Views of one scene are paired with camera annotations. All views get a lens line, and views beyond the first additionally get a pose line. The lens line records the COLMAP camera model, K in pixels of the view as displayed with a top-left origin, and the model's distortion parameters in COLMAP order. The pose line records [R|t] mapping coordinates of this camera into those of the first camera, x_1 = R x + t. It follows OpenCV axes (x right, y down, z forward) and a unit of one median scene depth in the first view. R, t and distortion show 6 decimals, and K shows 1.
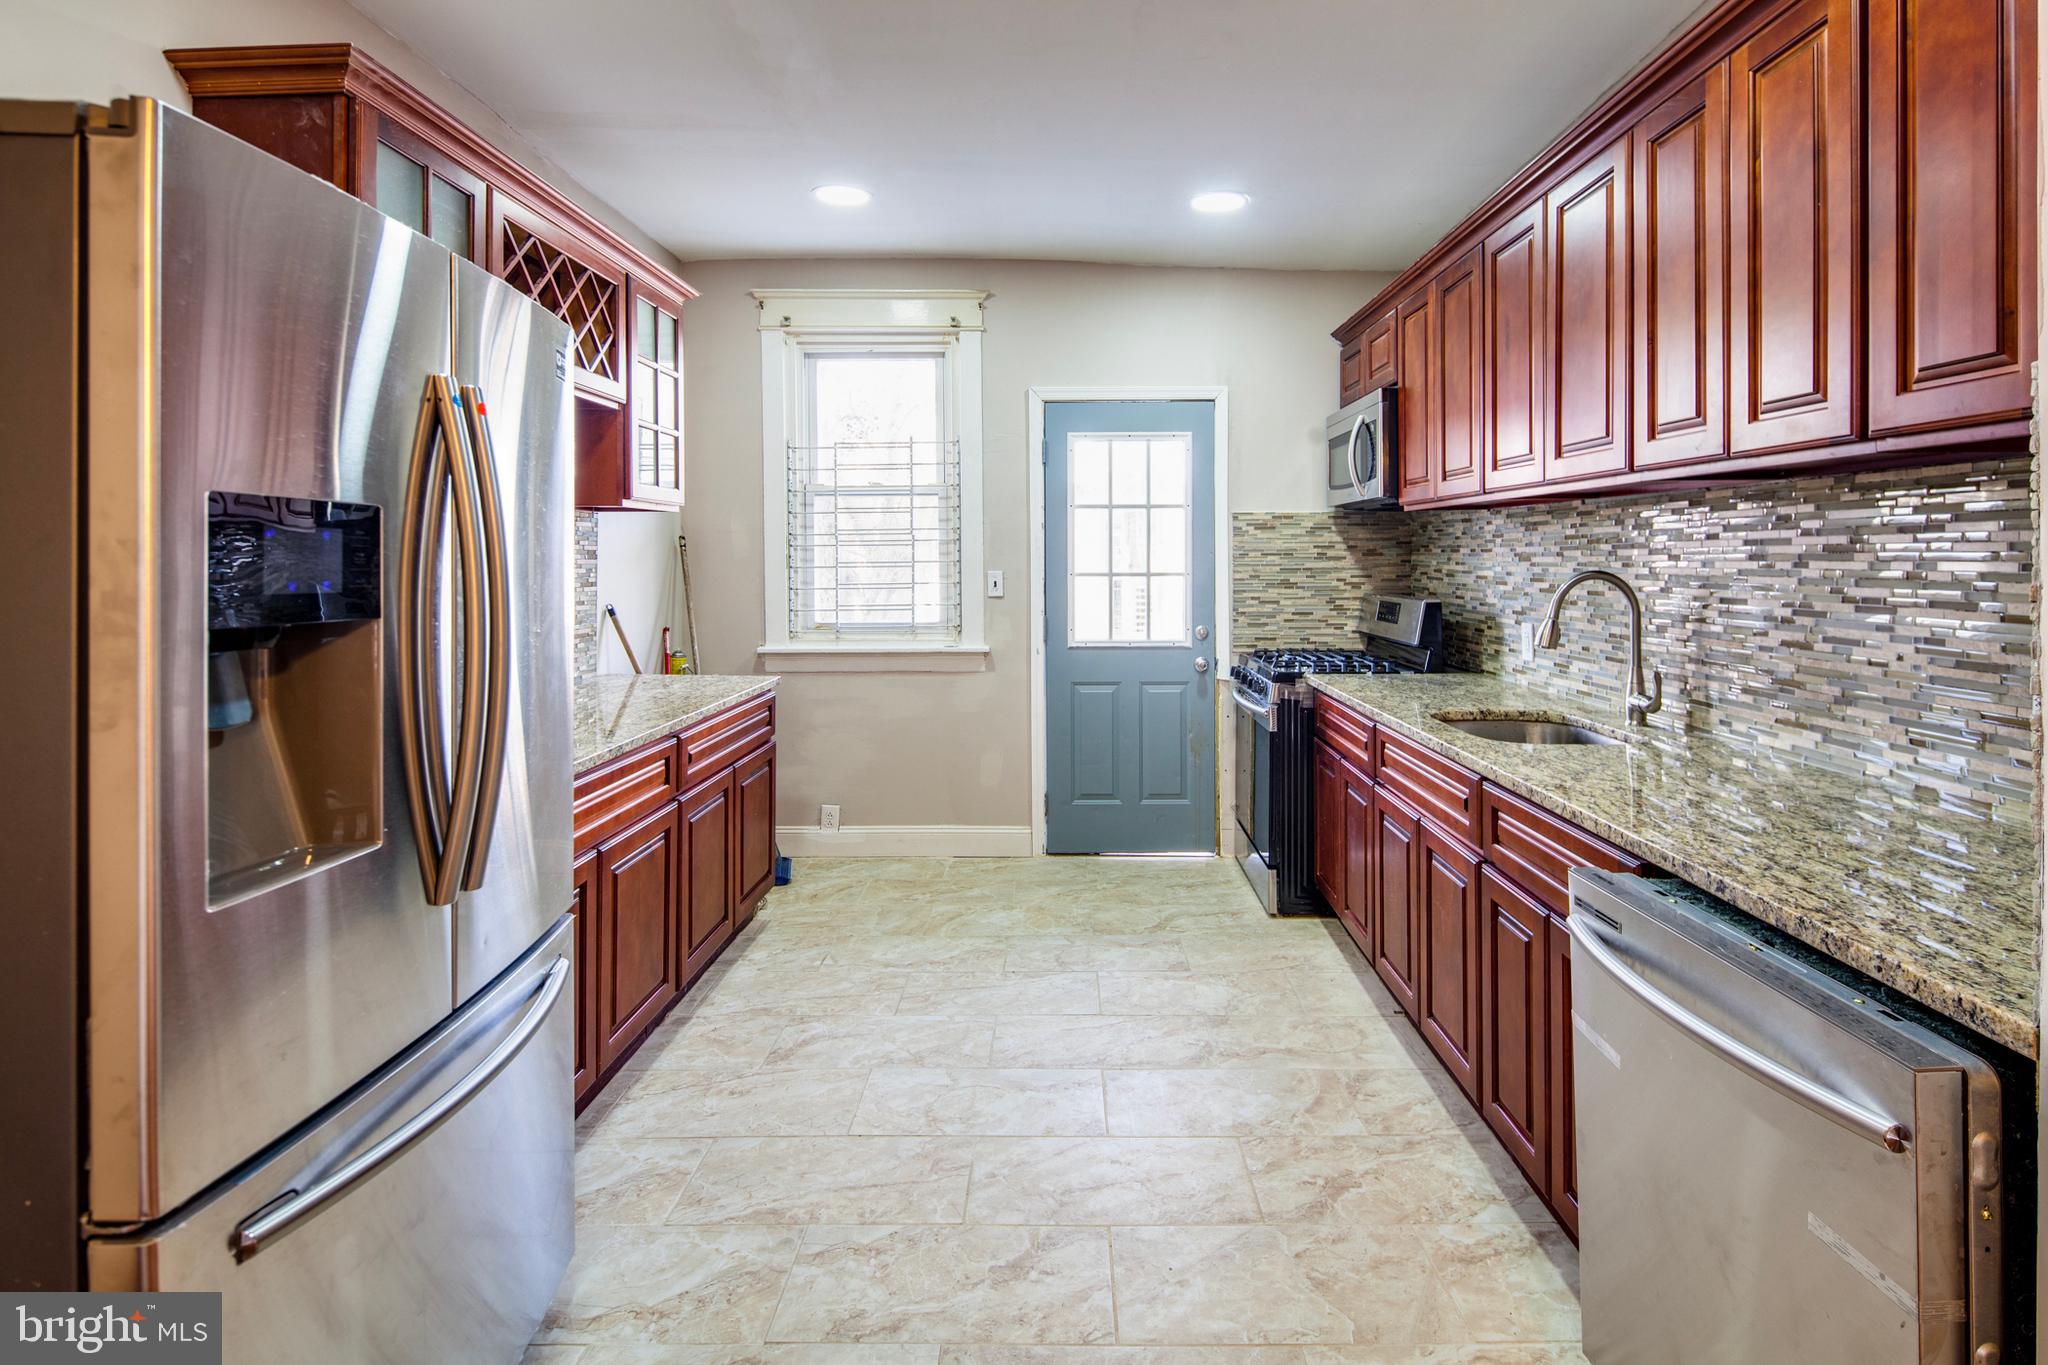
lens RADIAL K [[1003.5, 0, 1063.1], [0, 1003.5, 560.6], [0, 0, 1]] dist [0.001099, -0.000450]
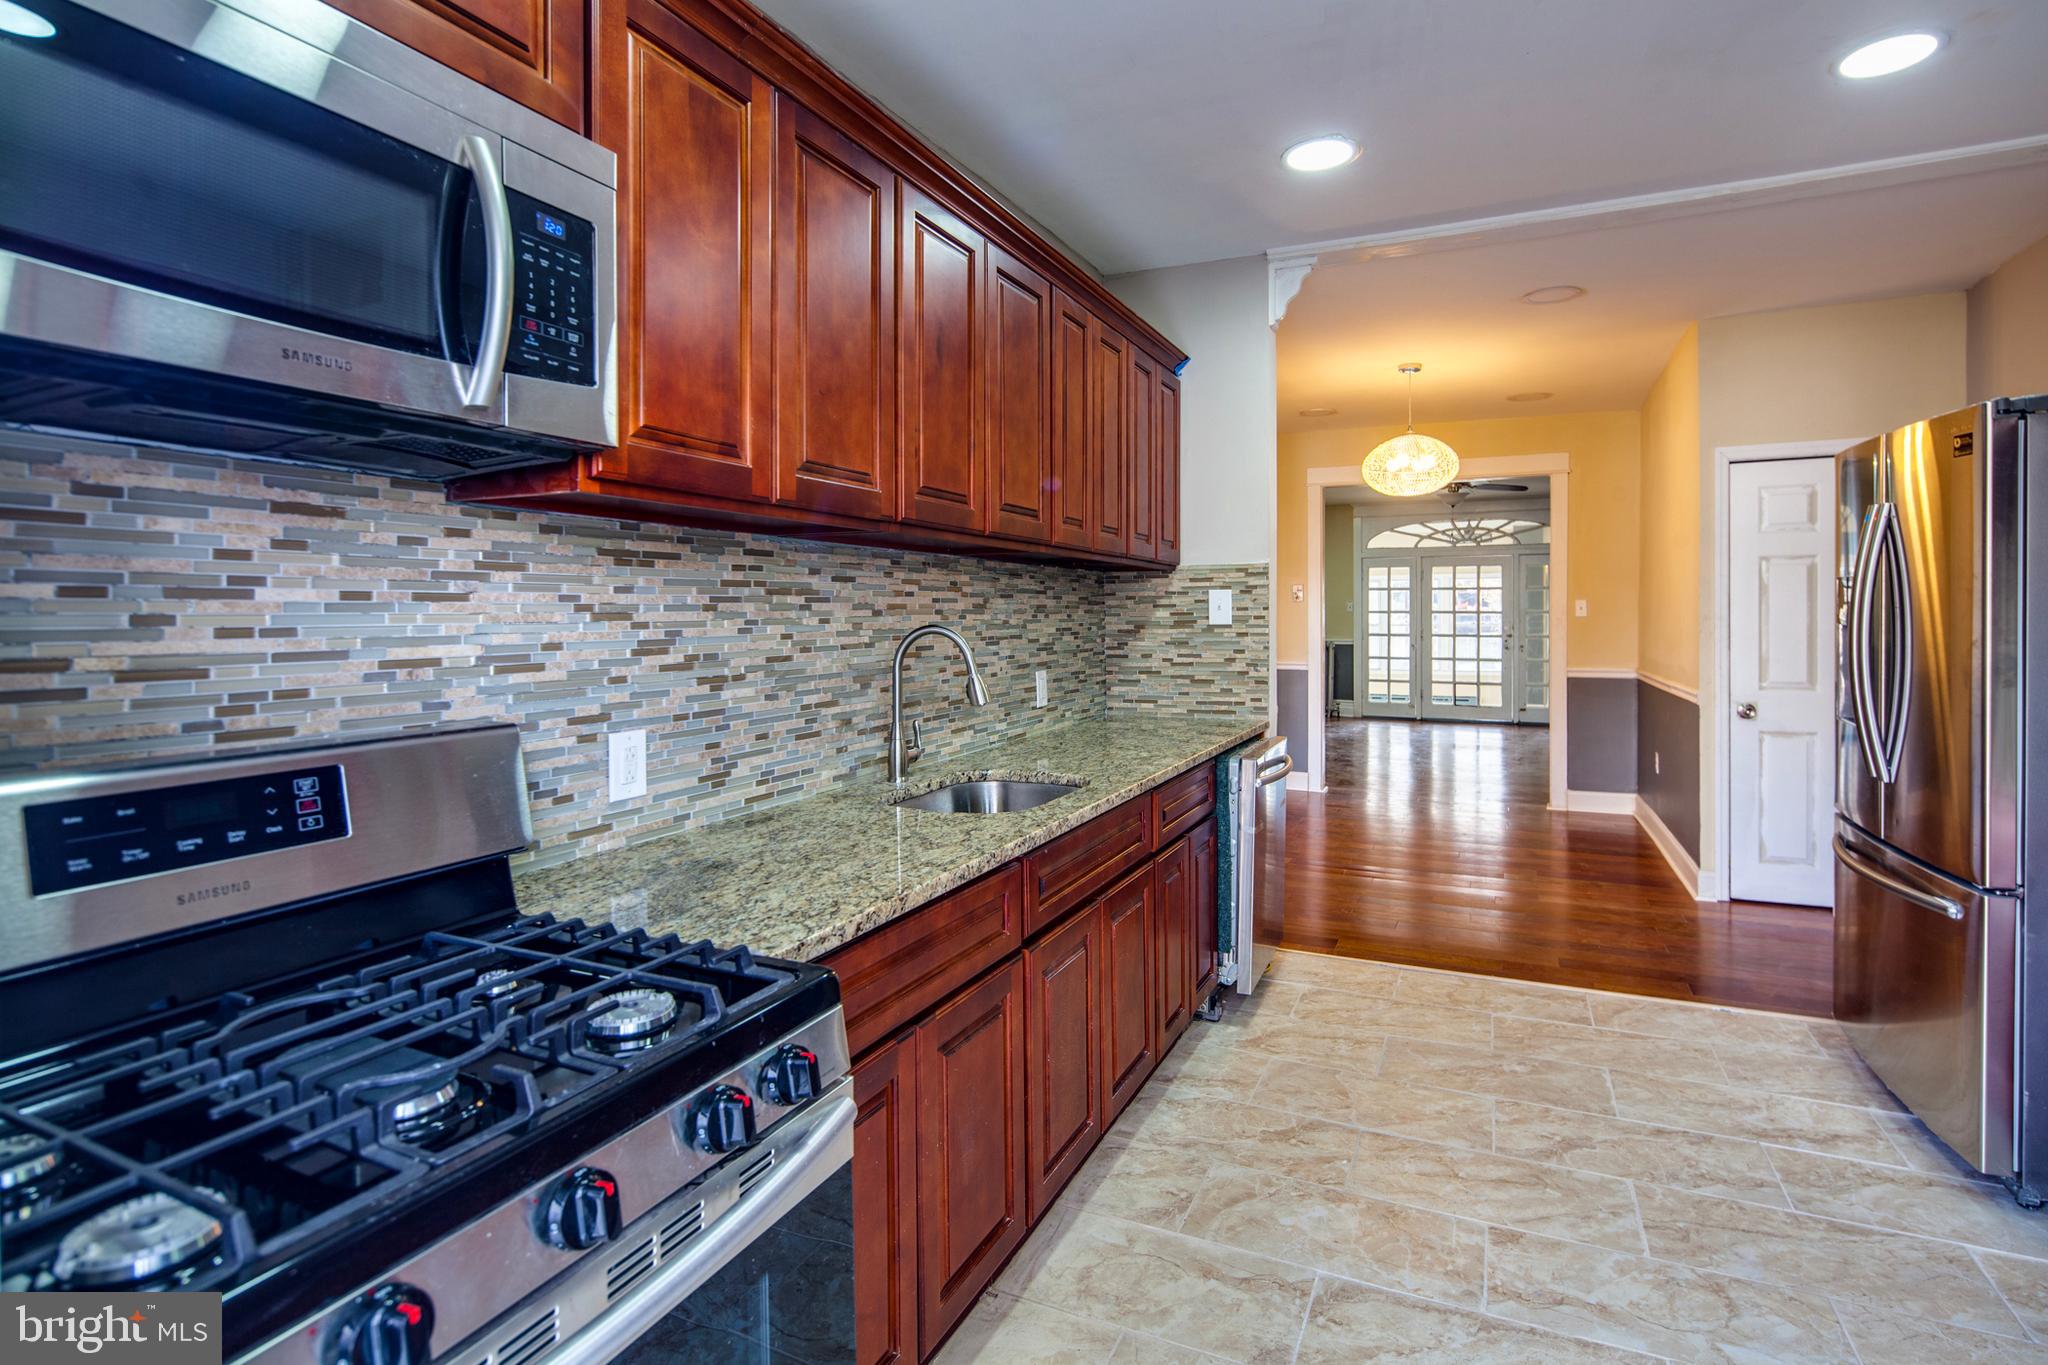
lens RADIAL K [[986.4, 0, 1065.7], [0, 986.4, 615.5], [0, 0, 1]] dist [0.001118, -0.000117]
pose [[-0.914660, 0.007819, 0.404149, 0.019474], [0.010364, 0.999938, 0.004111, -0.001645], [-0.404092, 0.007949, -0.914684, 1.448284]]
